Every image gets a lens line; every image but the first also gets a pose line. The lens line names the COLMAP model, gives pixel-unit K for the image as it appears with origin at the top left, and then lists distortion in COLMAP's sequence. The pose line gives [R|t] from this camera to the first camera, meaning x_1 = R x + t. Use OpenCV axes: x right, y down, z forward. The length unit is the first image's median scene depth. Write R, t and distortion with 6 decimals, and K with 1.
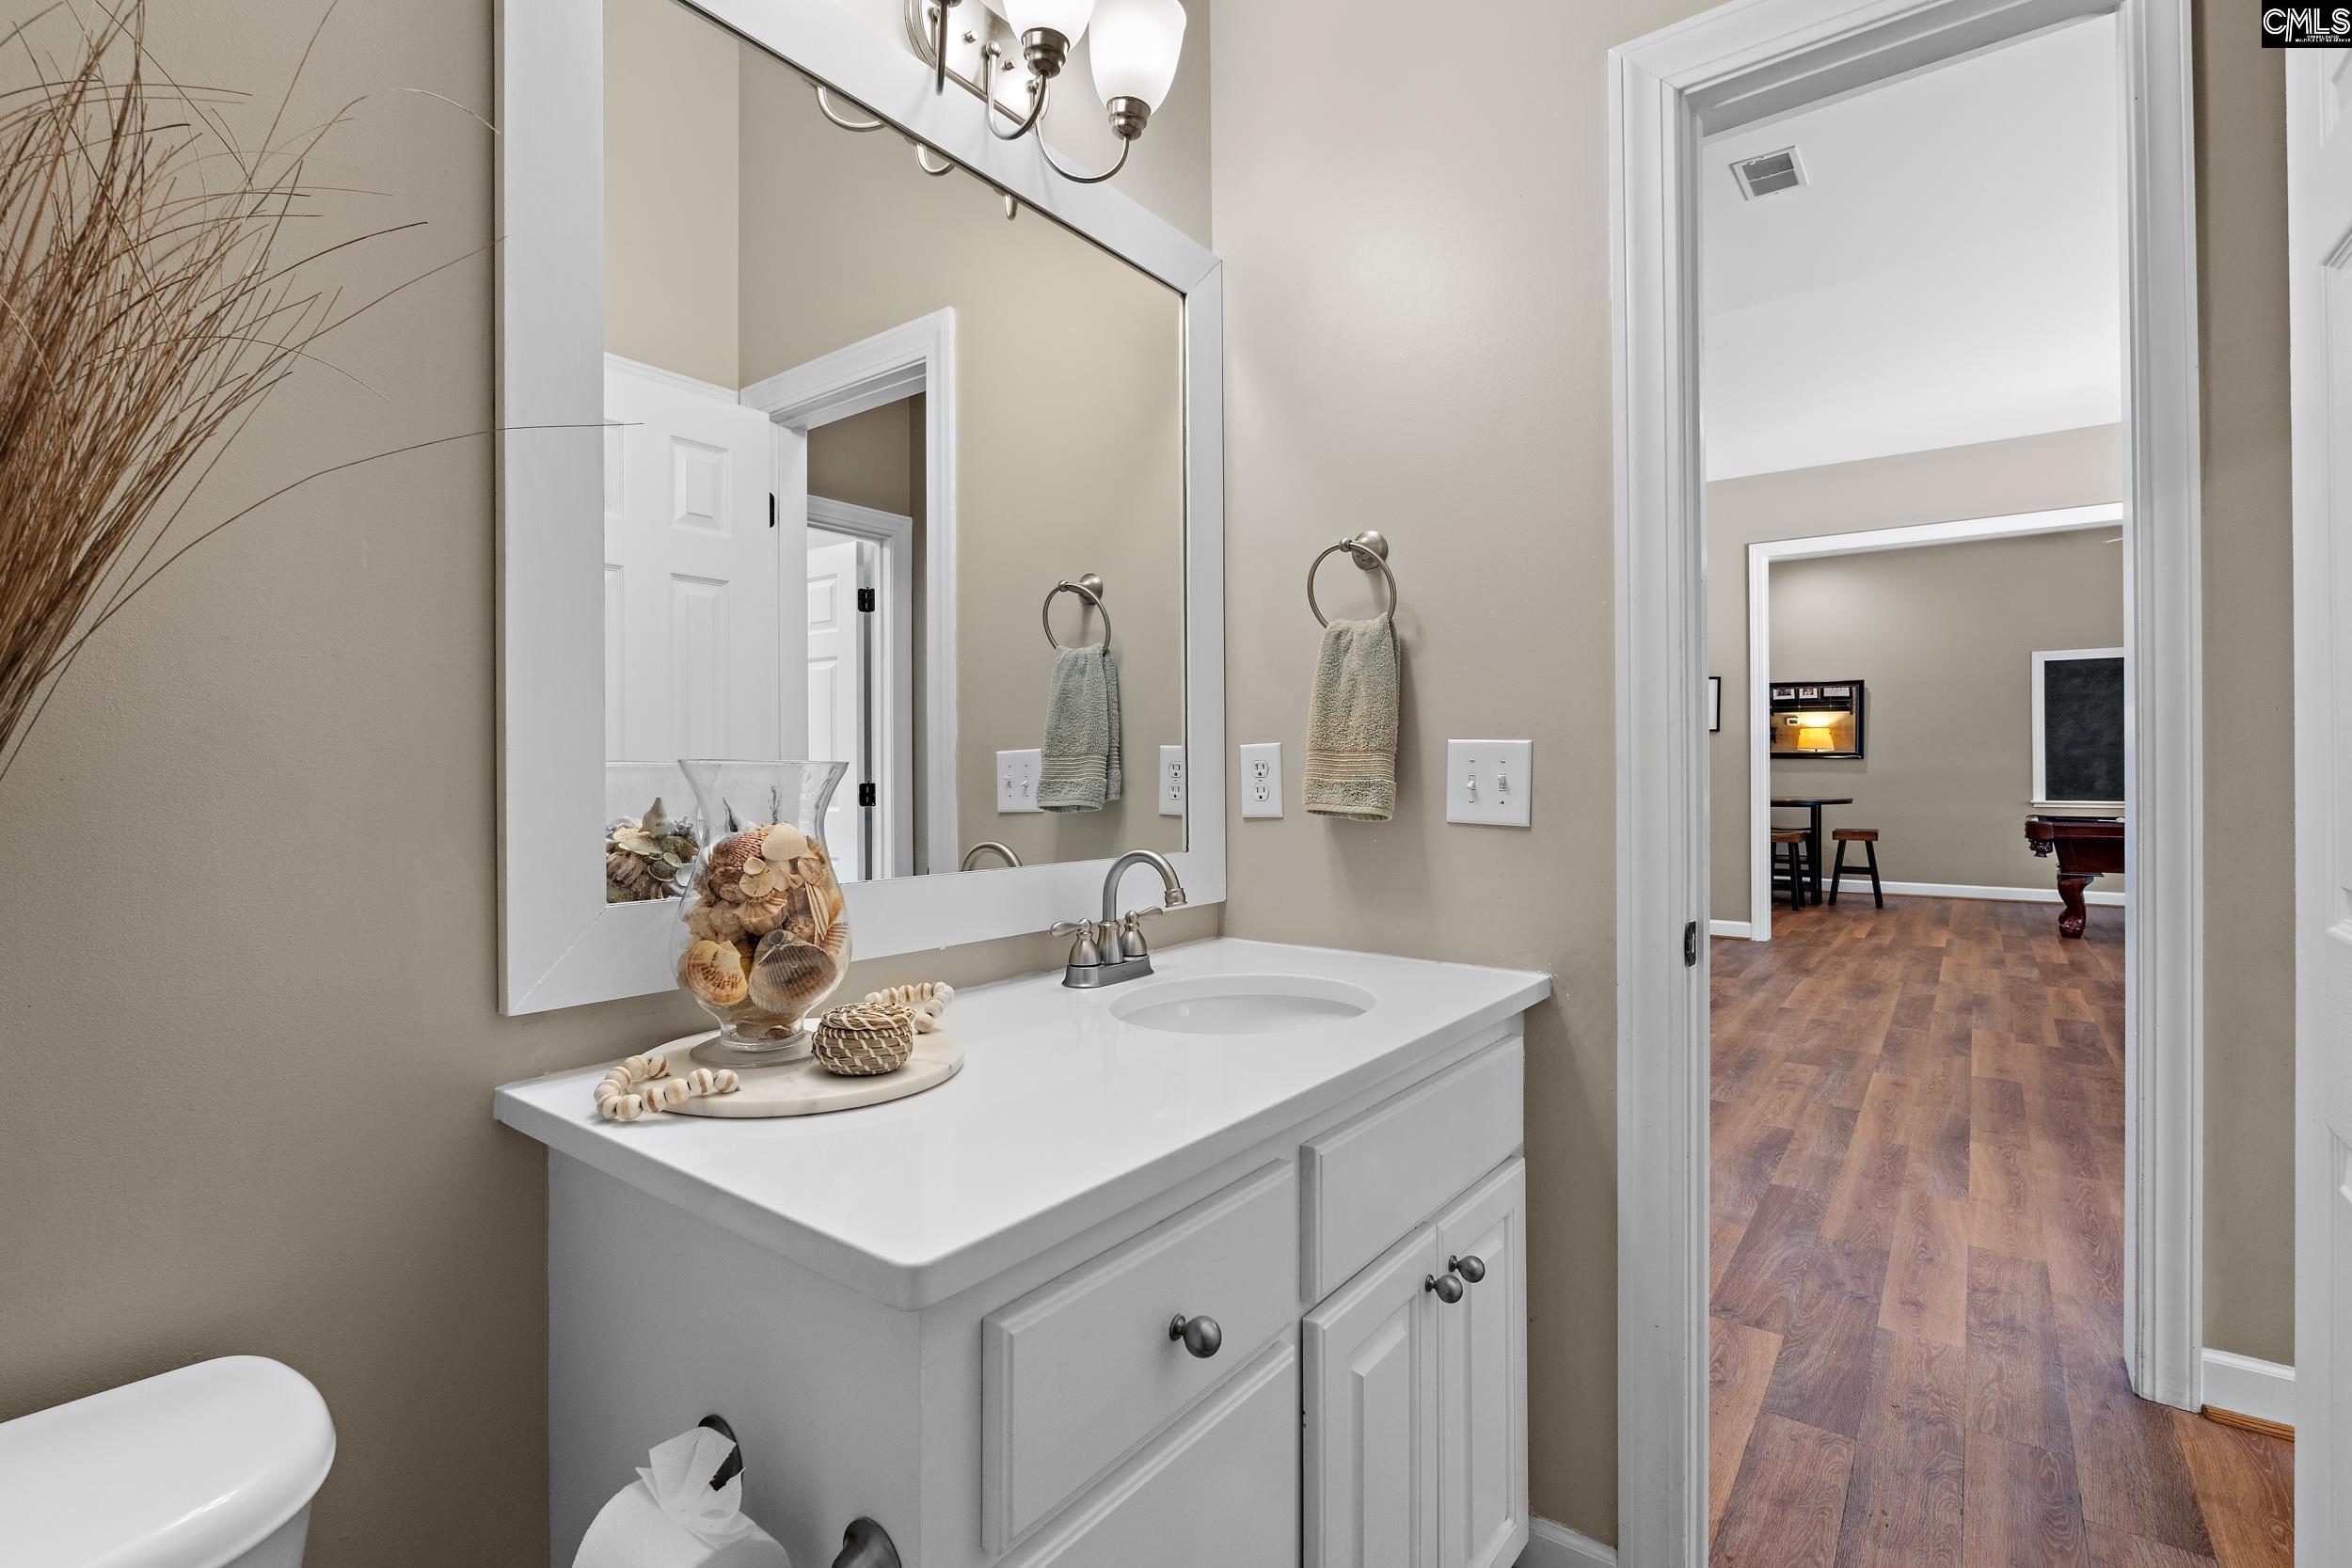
lens RADIAL K [[1079.2, 0, 1172.3], [0, 1079.2, 775.0], [0, 0, 1]] dist [-0.000304, 0.001259]
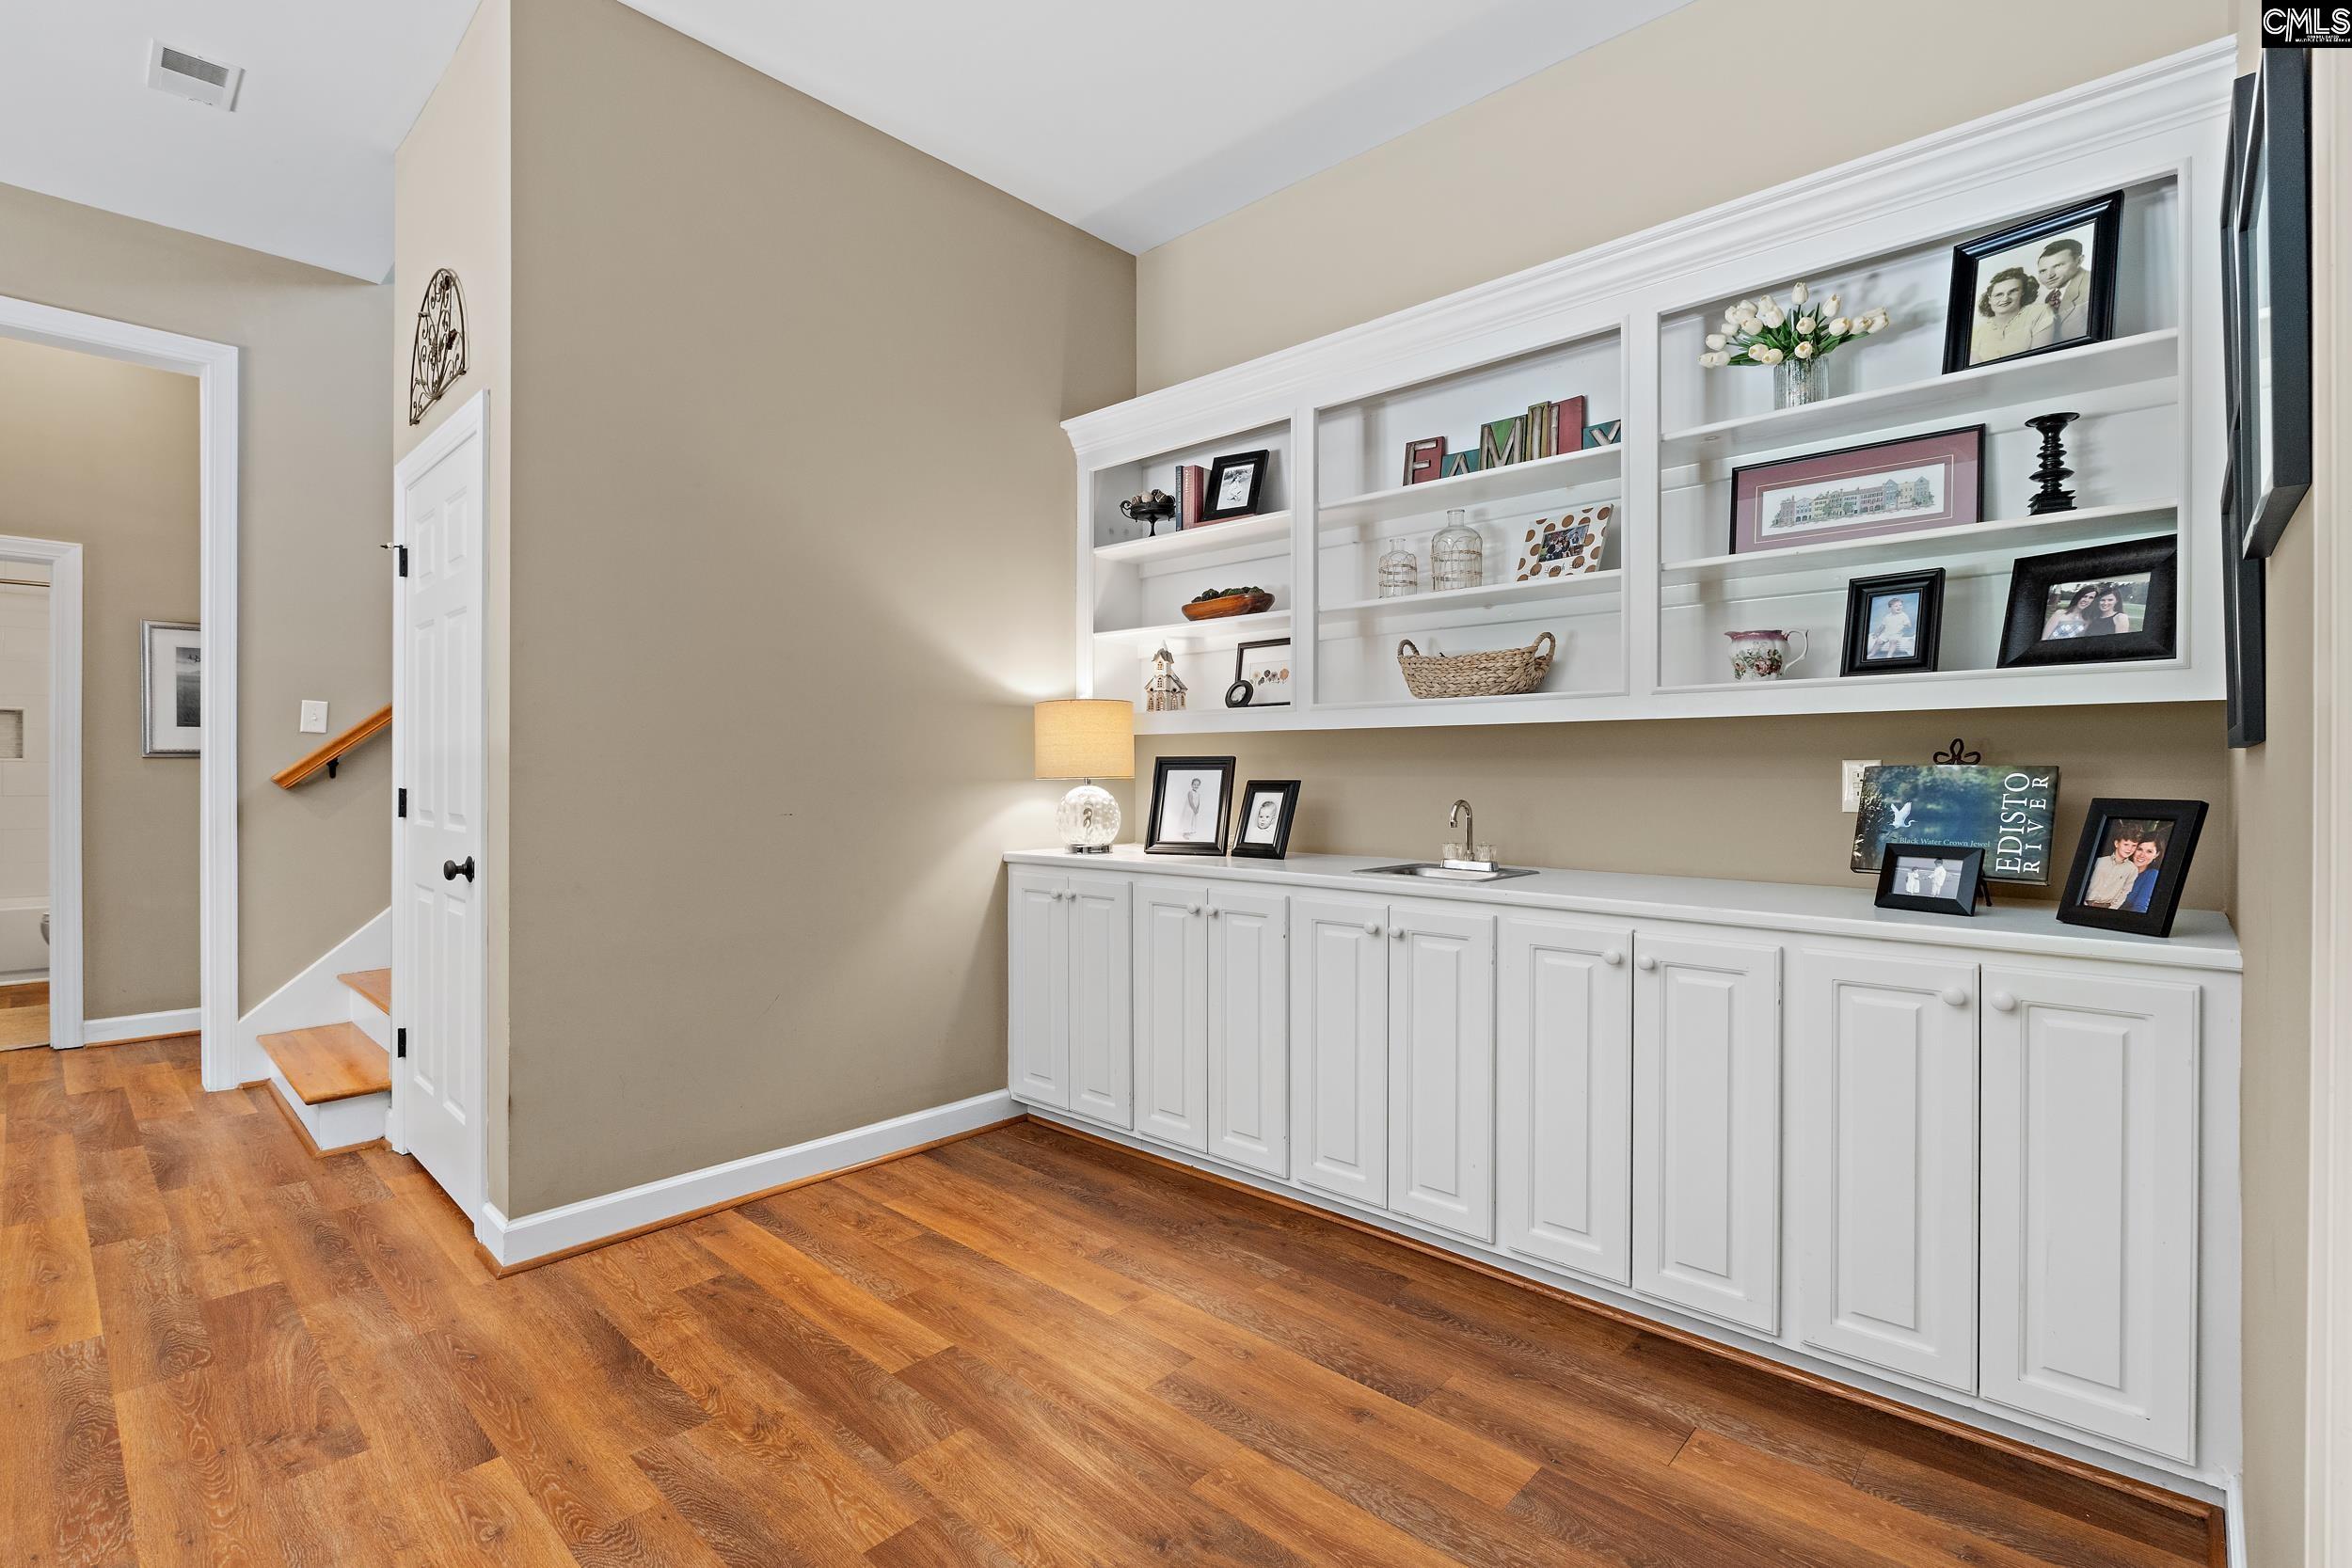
lens RADIAL K [[1079.2, 0, 1173.6], [0, 1079.2, 764.9], [0, 0, 1]] dist [-0.000304, 0.001259]
pose [[-0.112108, -0.004047, -0.993688, 1.329371], [-0.002419, 0.999990, -0.003800, -0.019406], [0.993693, 0.001978, -0.112117, 1.873057]]
